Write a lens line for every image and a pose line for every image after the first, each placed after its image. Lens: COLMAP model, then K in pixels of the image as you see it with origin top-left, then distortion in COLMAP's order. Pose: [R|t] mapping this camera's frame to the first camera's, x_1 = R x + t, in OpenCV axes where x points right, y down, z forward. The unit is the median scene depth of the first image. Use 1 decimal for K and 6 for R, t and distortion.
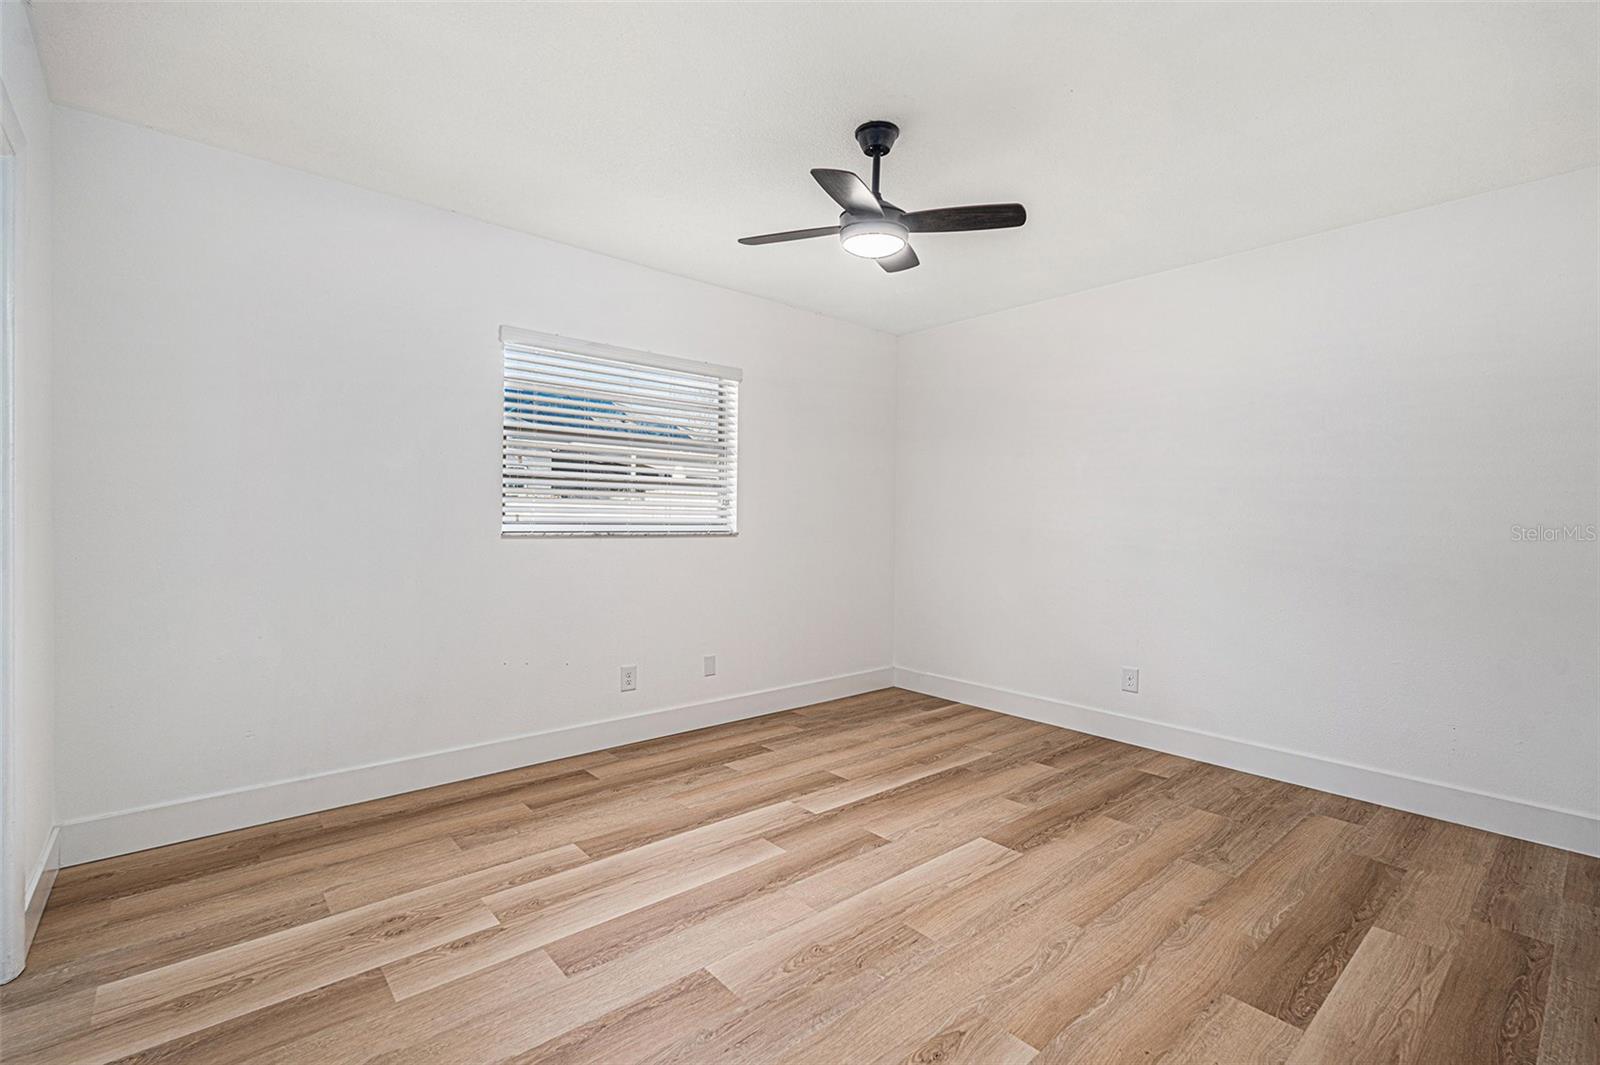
lens RADIAL K [[719.6, 0, 798.1], [0, 719.6, 530.2], [0, 0, 1]] dist [-0.008301, 0.000169]
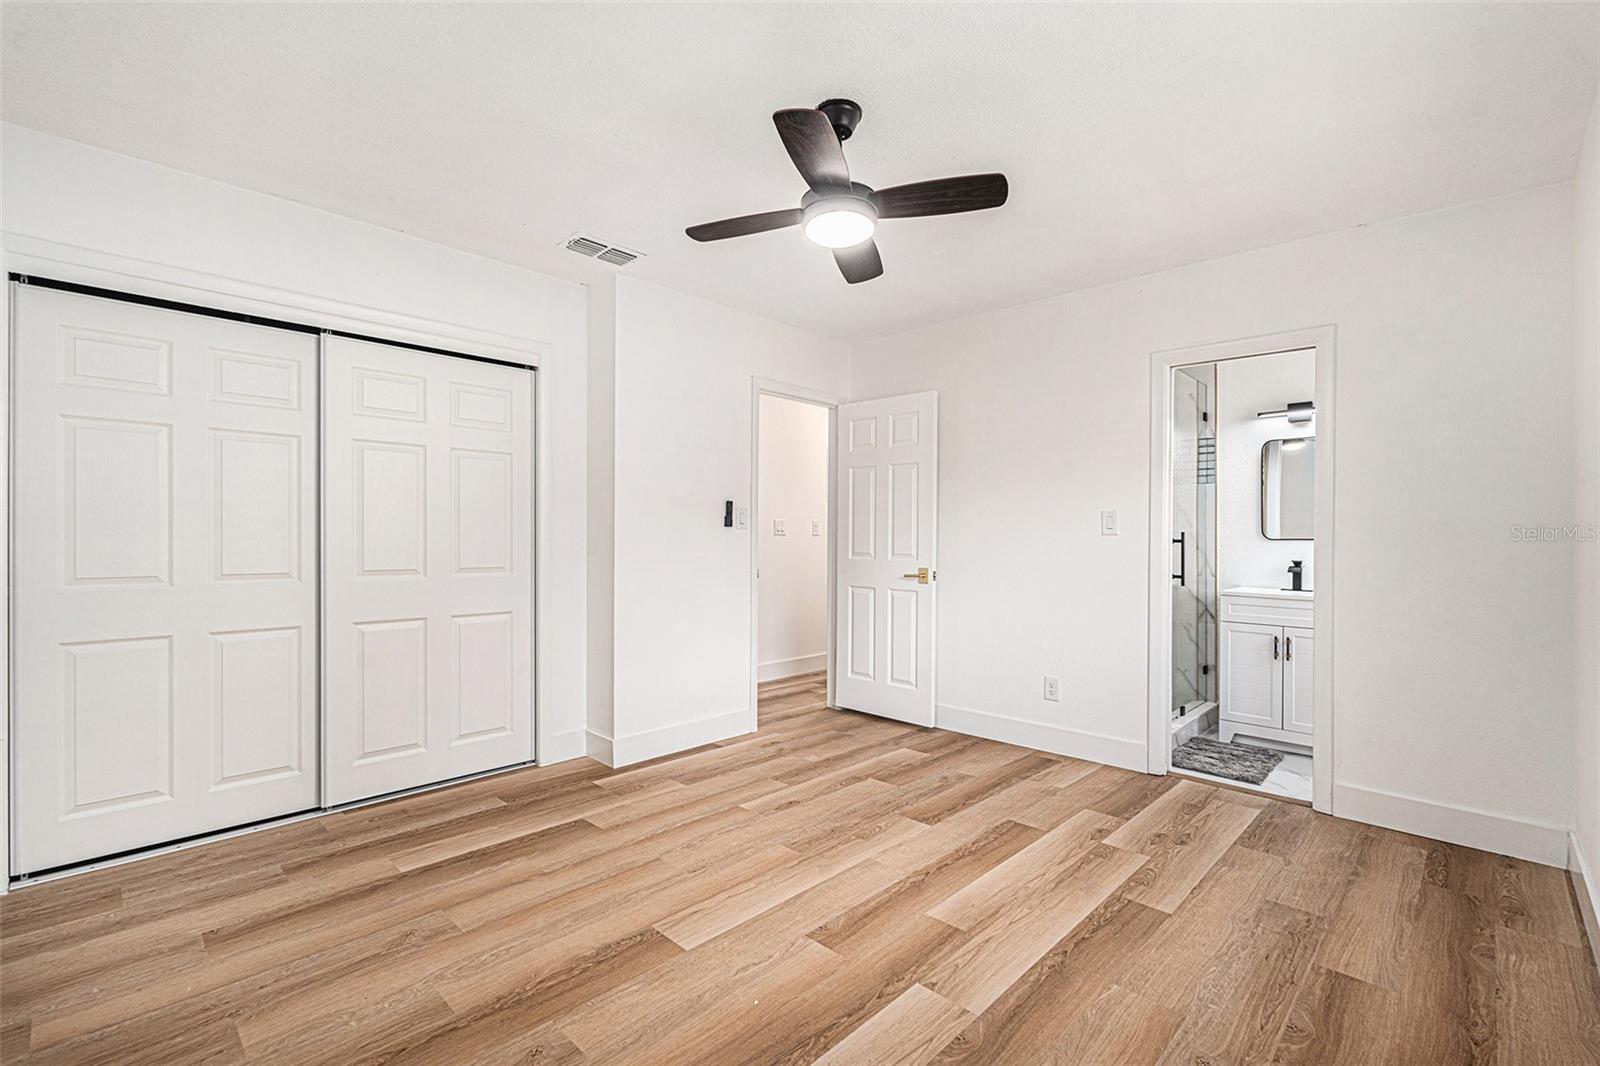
lens RADIAL K [[719.6, 0, 802.1], [0, 719.6, 535.9], [0, 0, 1]] dist [-0.008301, 0.000169]
pose [[-0.995603, -0.020217, -0.091470, 0.245764], [-0.020678, 0.999778, 0.004099, -0.015741], [0.091367, 0.005972, -0.995799, 2.039358]]
